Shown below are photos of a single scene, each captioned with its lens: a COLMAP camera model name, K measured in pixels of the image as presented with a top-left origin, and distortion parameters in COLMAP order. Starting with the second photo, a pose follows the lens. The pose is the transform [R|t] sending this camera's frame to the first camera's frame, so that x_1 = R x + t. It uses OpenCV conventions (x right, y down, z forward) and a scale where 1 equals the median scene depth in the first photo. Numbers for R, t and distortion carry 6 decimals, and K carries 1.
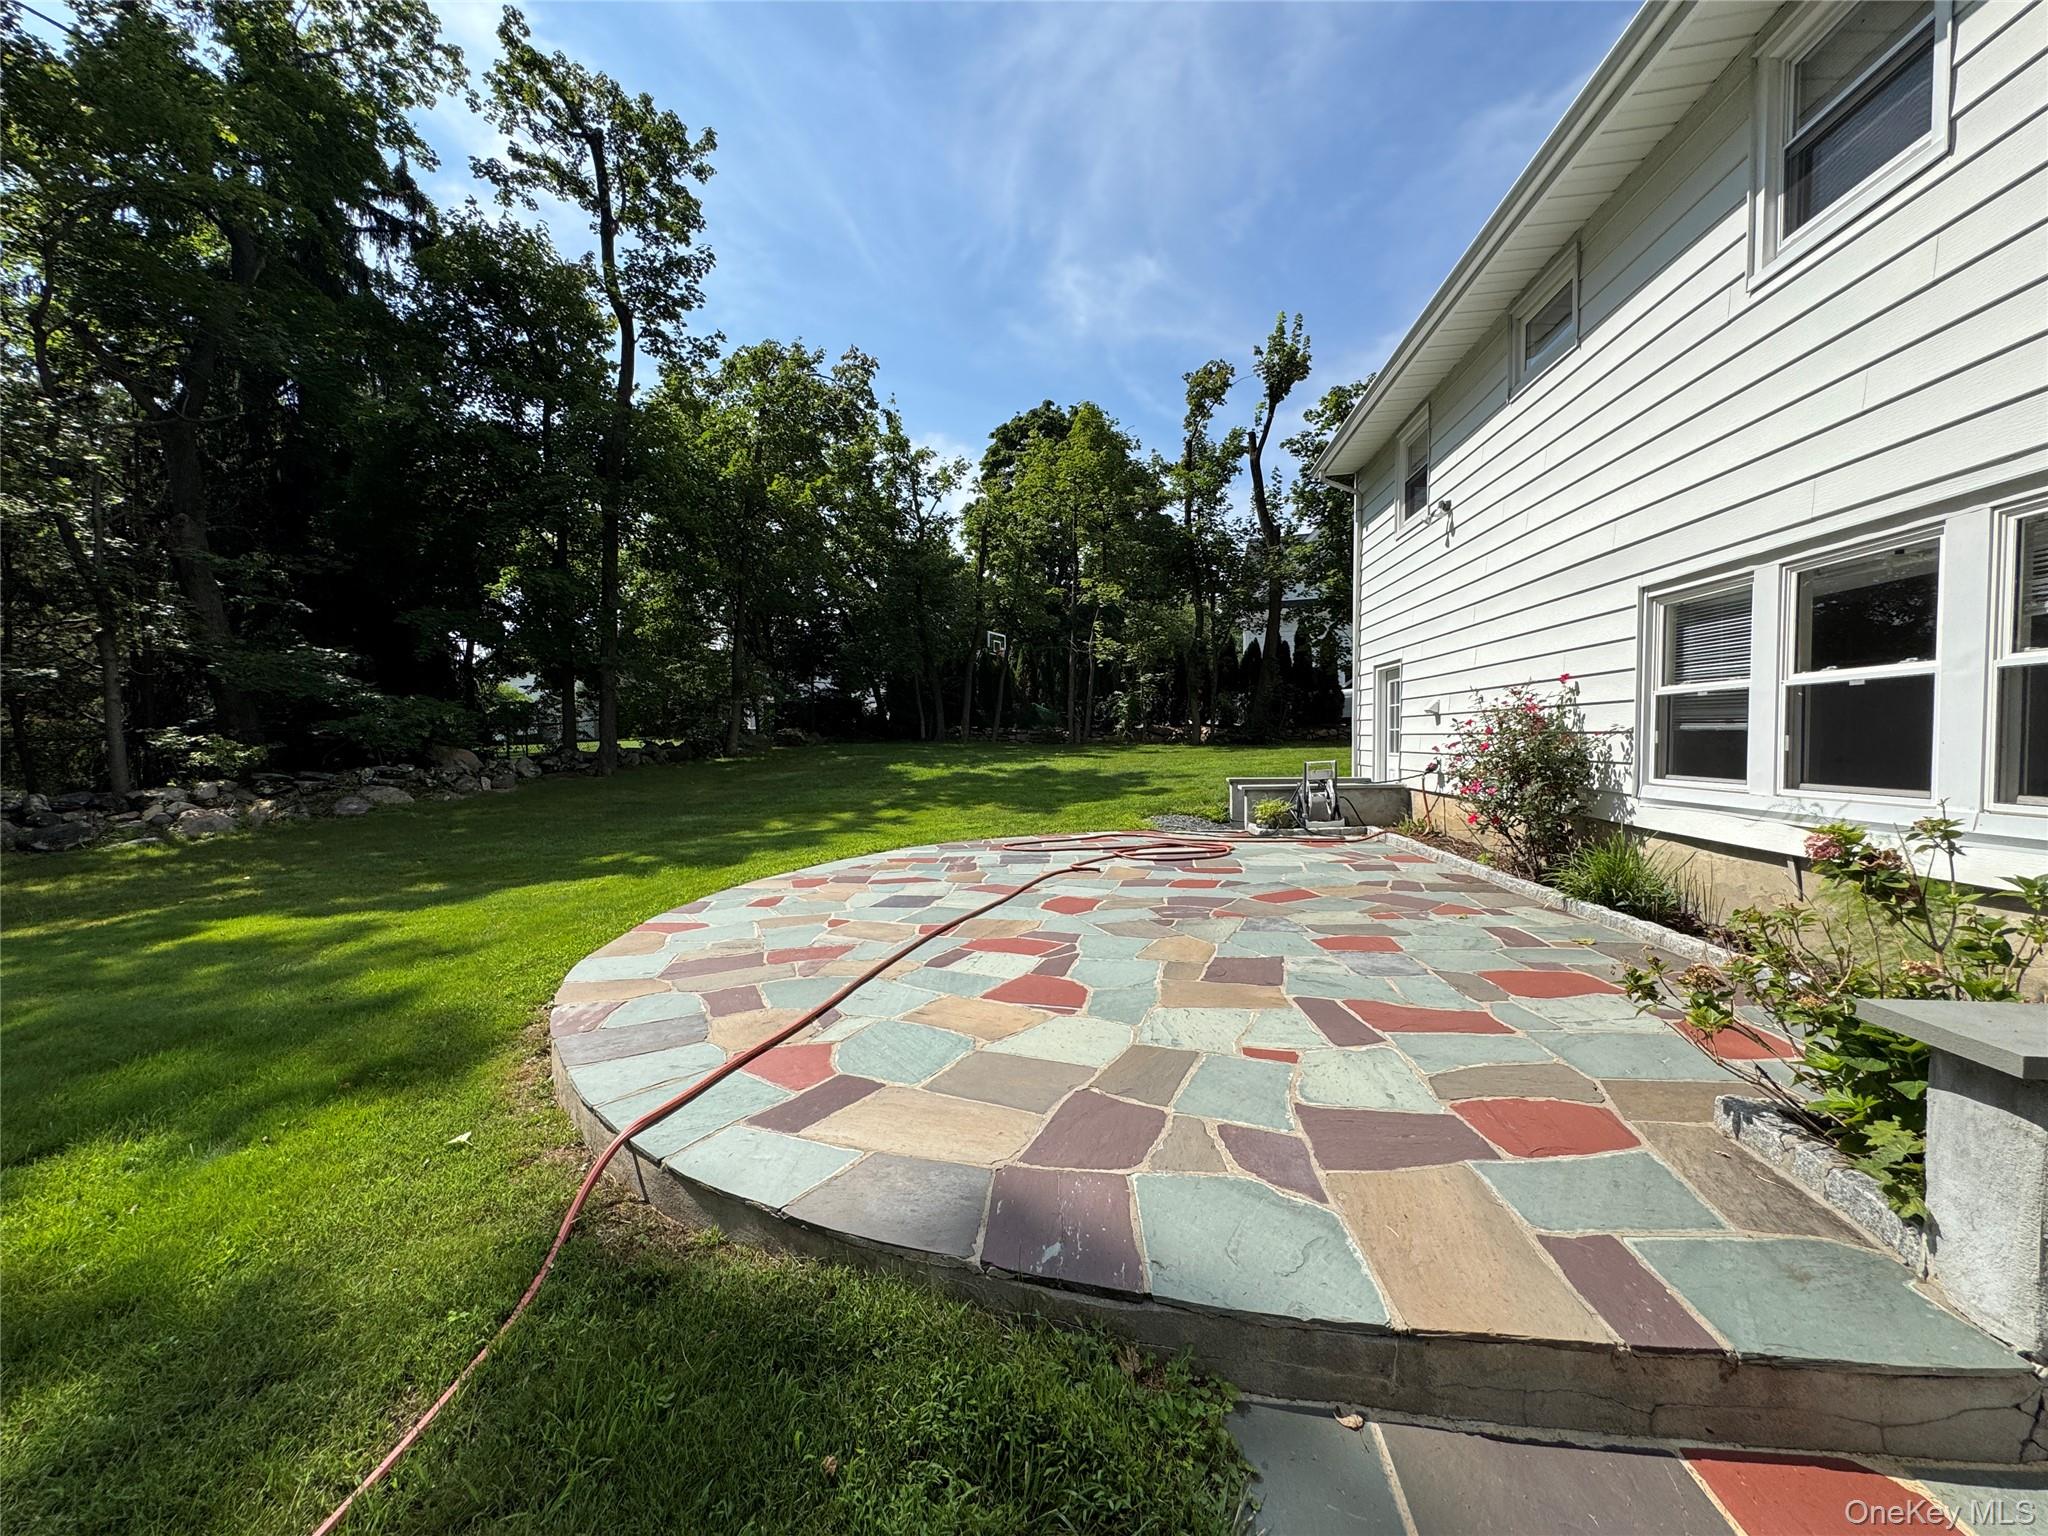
lens RADIAL K [[820.1, 0, 1024.0], [0, 820.1, 768.0], [0, 0, 1]] dist [-0.003272, 0.000726]
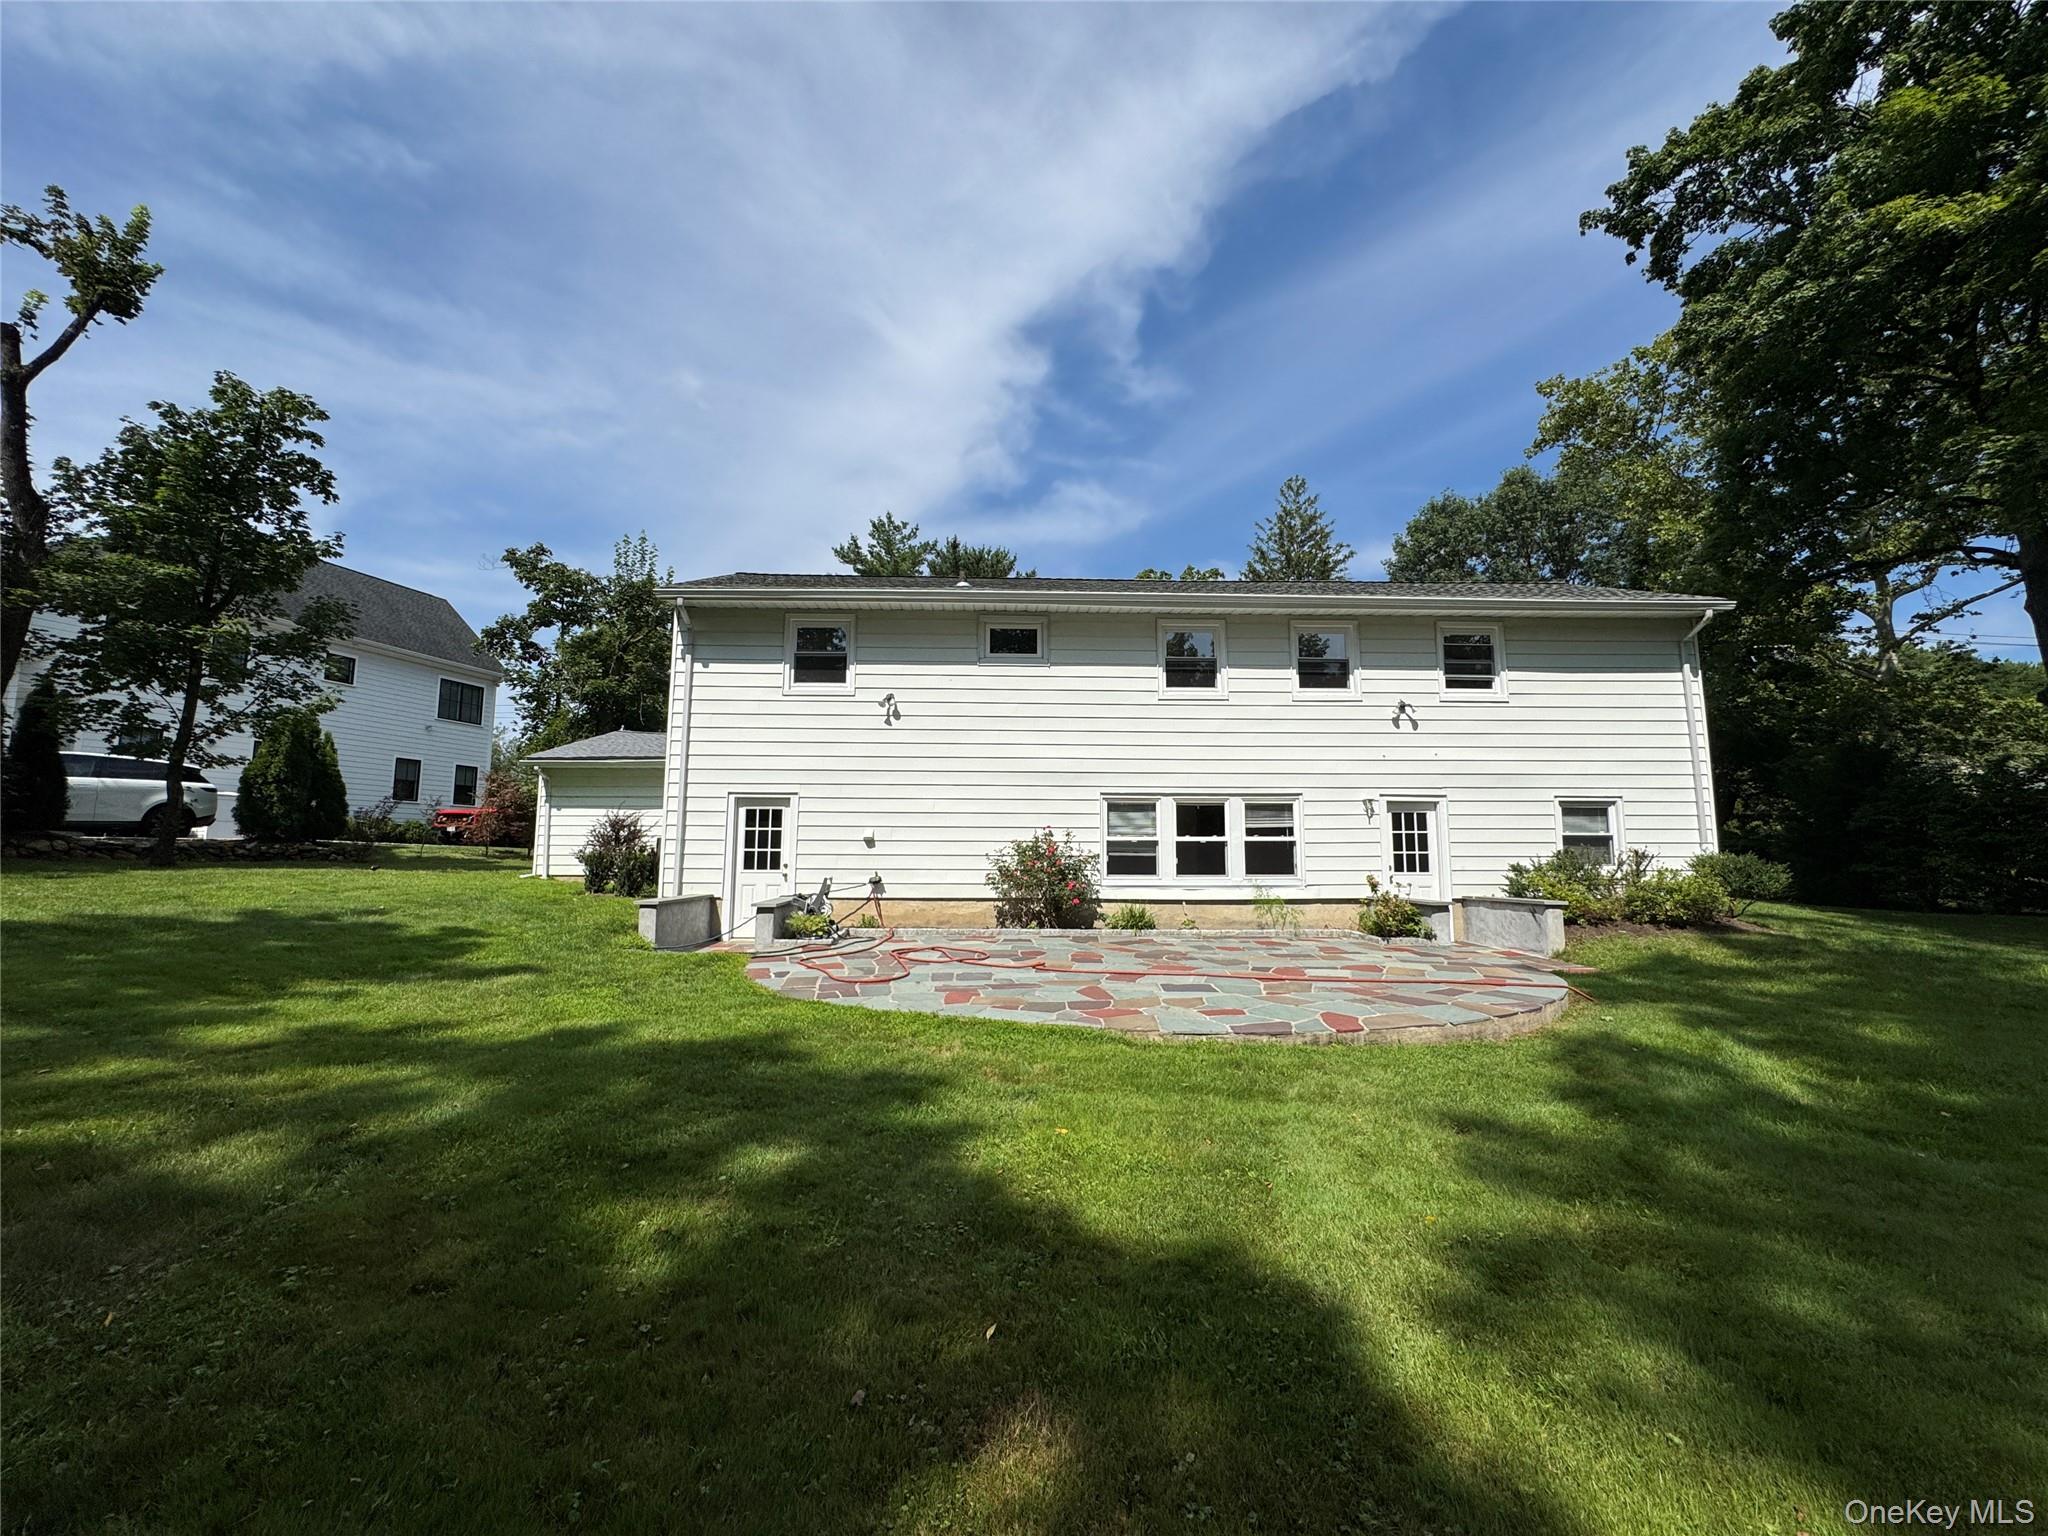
lens RADIAL K [[820.1, 0, 1024.0], [0, 820.1, 768.0], [0, 0, 1]] dist [-0.003272, 0.000726]
pose [[-0.141228, 0.108049, 0.984063, -1.699626], [0.032196, 0.994002, -0.104520, -0.064732], [-0.989453, 0.016922, -0.143860, 1.769465]]
